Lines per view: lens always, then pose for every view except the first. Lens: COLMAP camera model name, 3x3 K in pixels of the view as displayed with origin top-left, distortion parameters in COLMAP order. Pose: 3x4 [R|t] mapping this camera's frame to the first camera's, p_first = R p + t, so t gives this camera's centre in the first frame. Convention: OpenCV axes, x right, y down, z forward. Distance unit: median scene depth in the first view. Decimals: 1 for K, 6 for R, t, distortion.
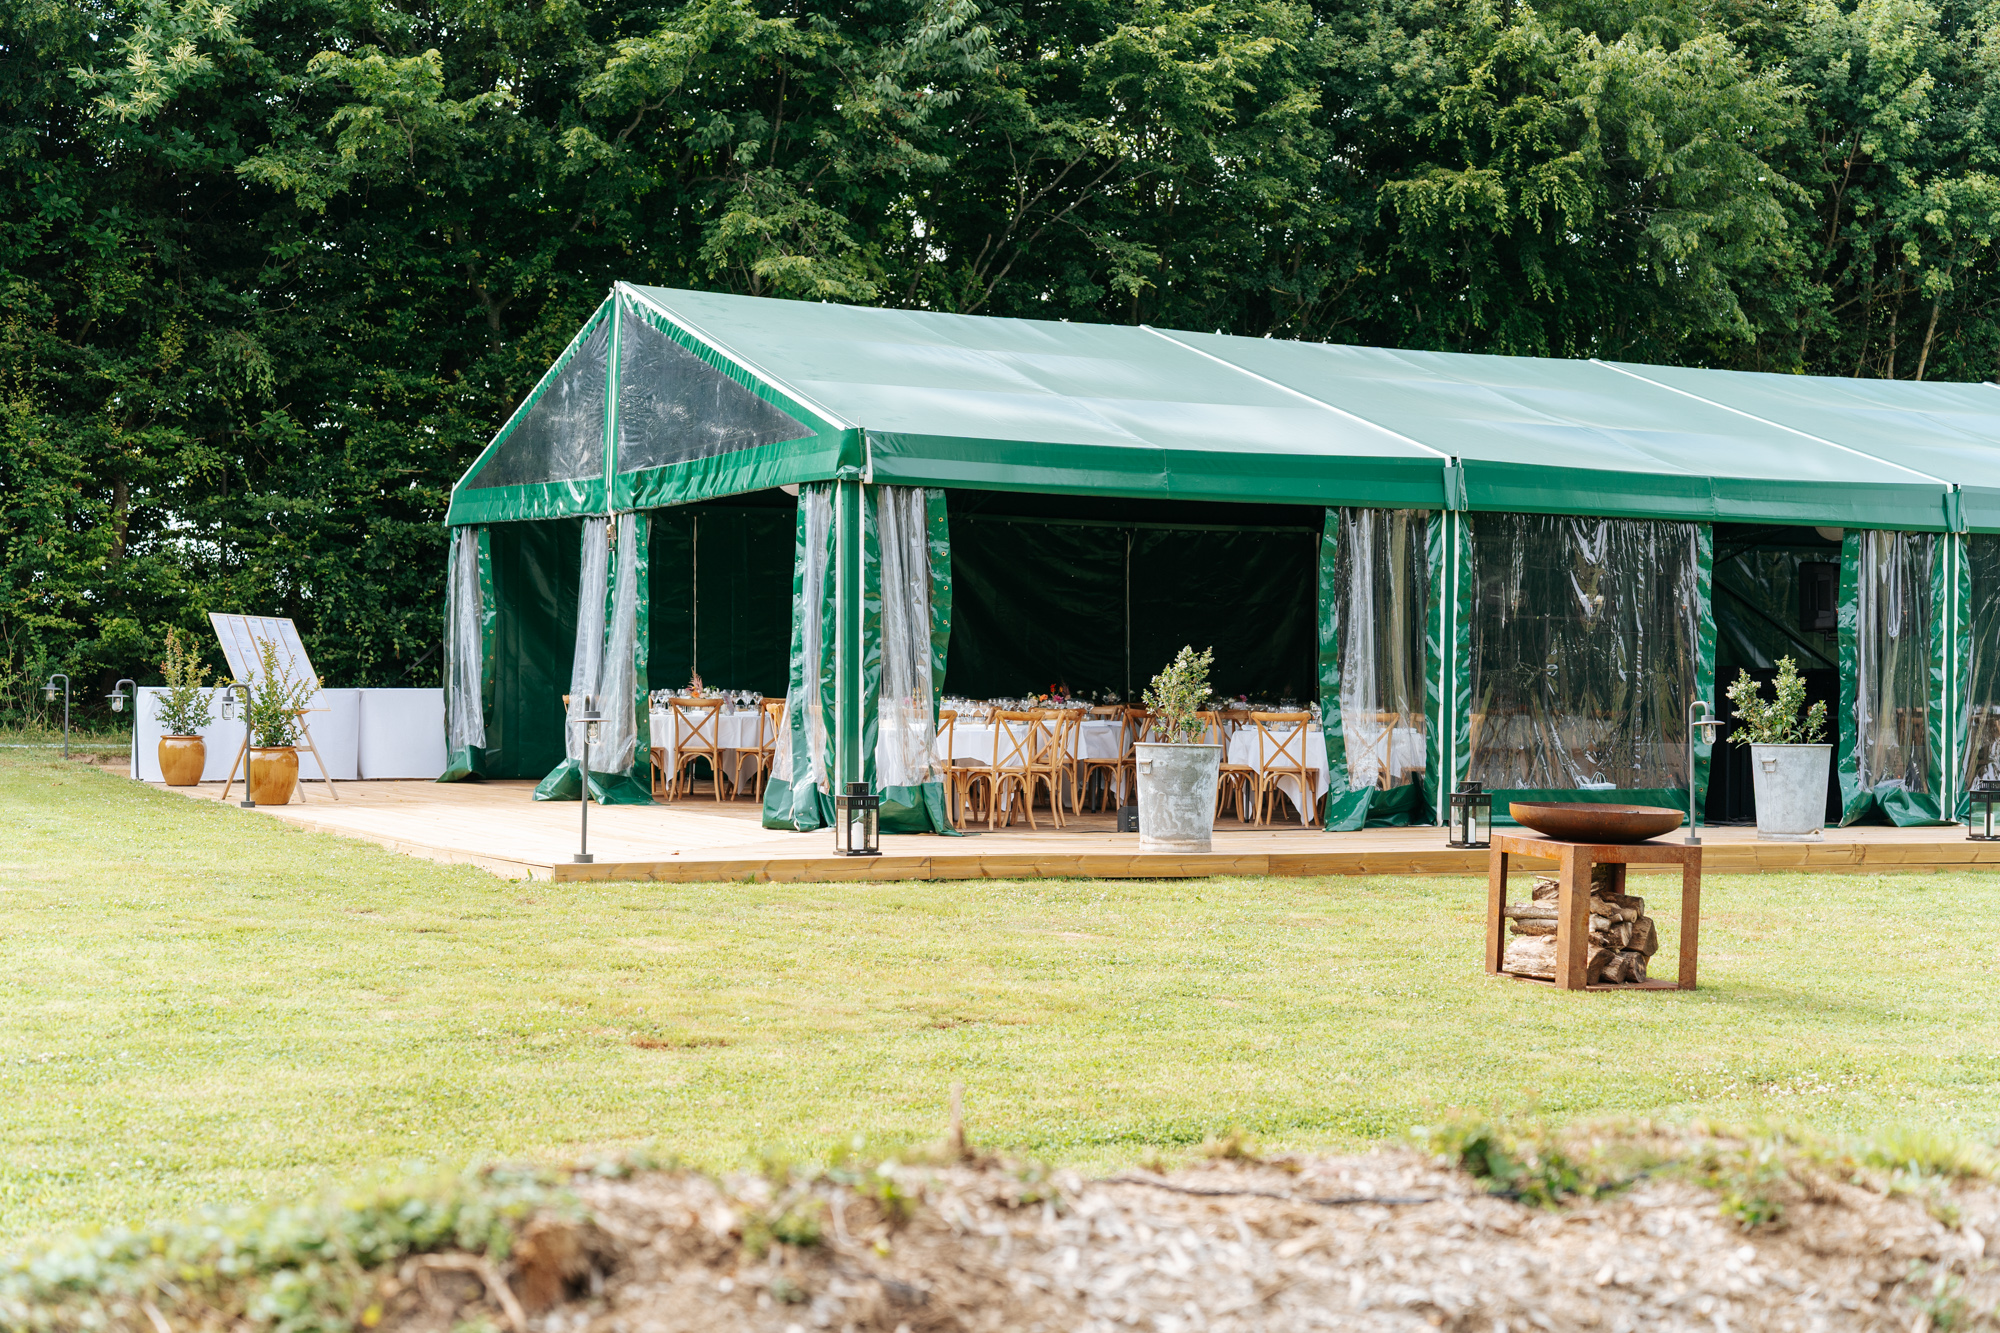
lens RADIAL K [[3135.8, 0, 995.8], [0, 3135.8, 650.0], [0, 0, 1]] dist [-0.059843, 0.000000]
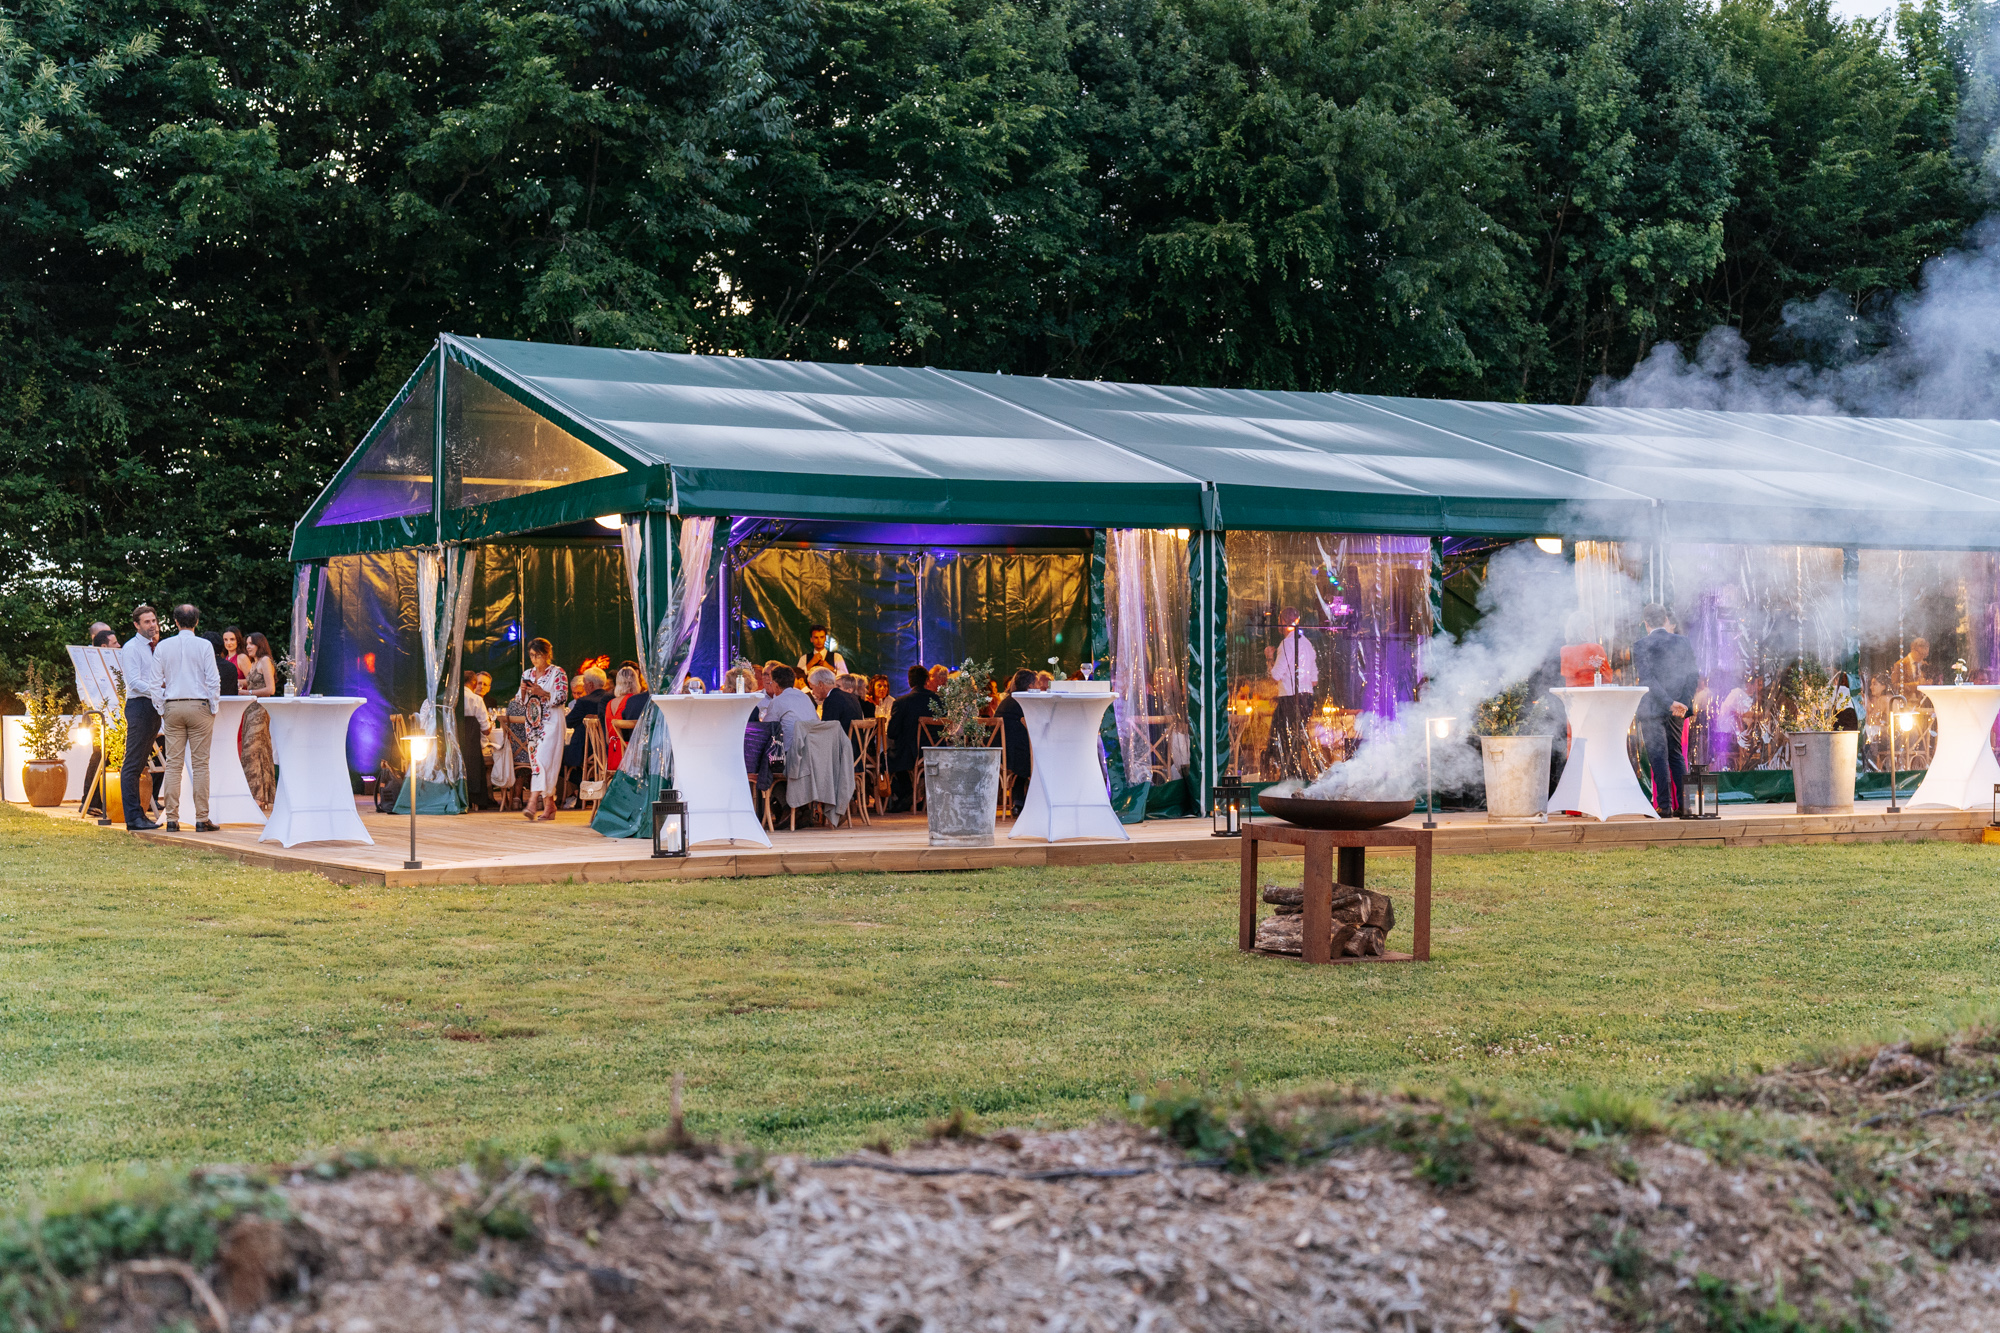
lens RADIAL K [[2832.5, 0, 1000.9], [0, 2832.5, 683.7], [0, 0, 1]] dist [-0.064764, 0.000000]
pose [[0.997638, -0.020166, 0.065669, 0.006071], [0.019747, 0.999780, 0.007027, 0.000829], [-0.065796, -0.005714, 0.997817, 0.010262]]
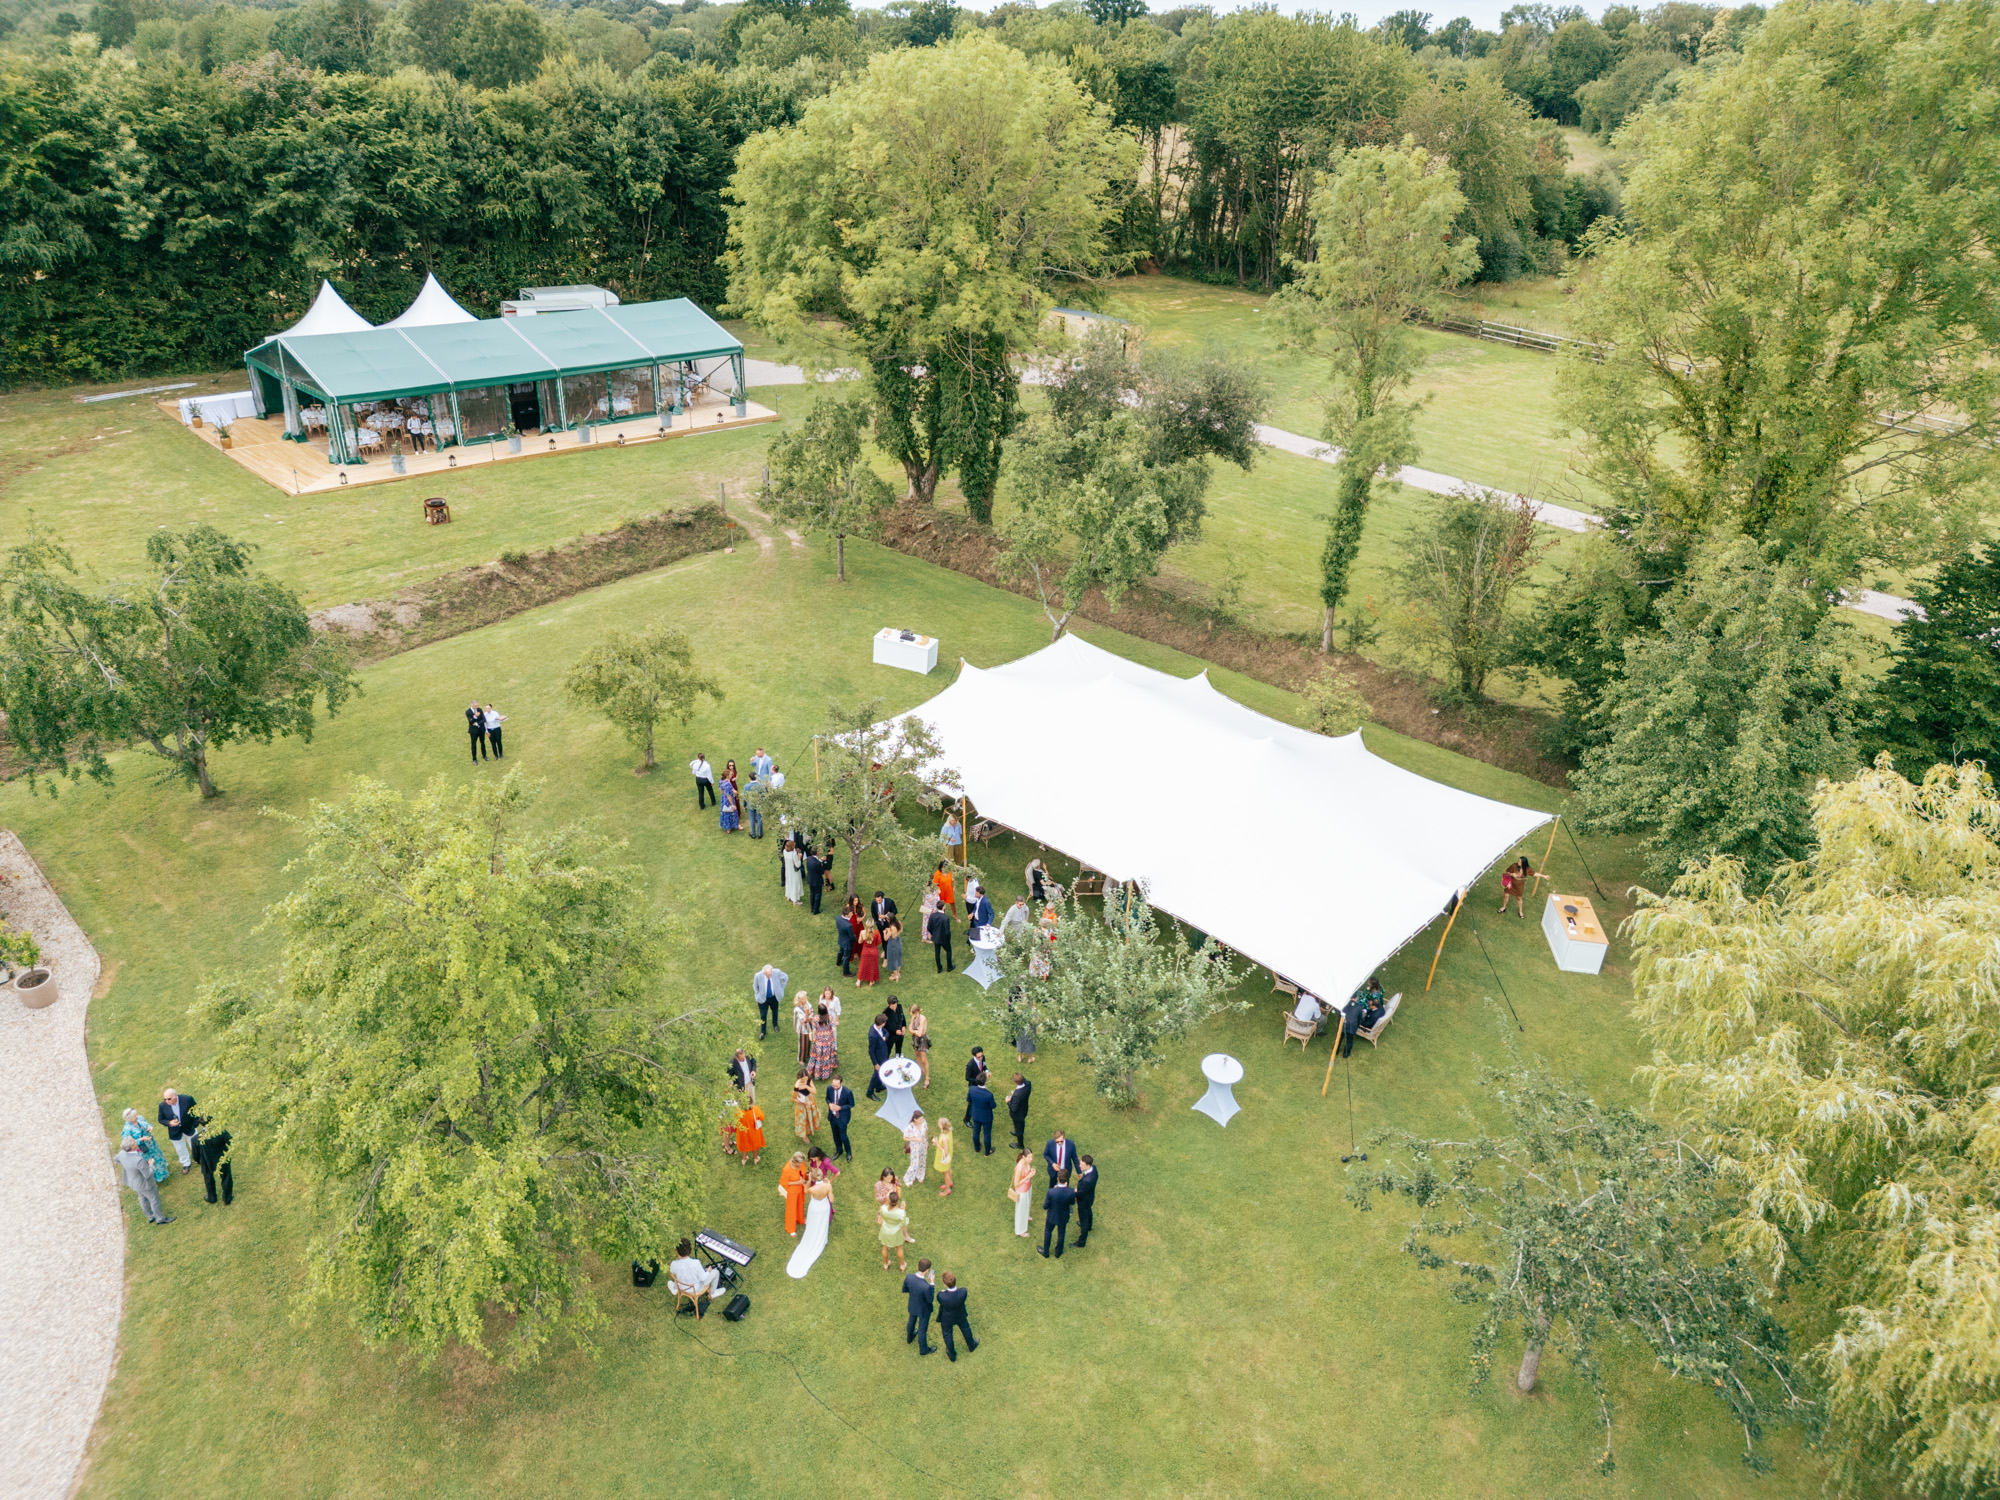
lens RADIAL K [[1414.0, 0, 1000.2], [0, 1414.0, 753.3], [0, 0, 1]] dist [0.007302, -0.001933]
pose [[0.955289, -0.121774, 0.269434, 0.244186], [-0.025219, 0.874373, 0.484598, -0.553616], [-0.294597, -0.469726, 0.832208, -1.280472]]
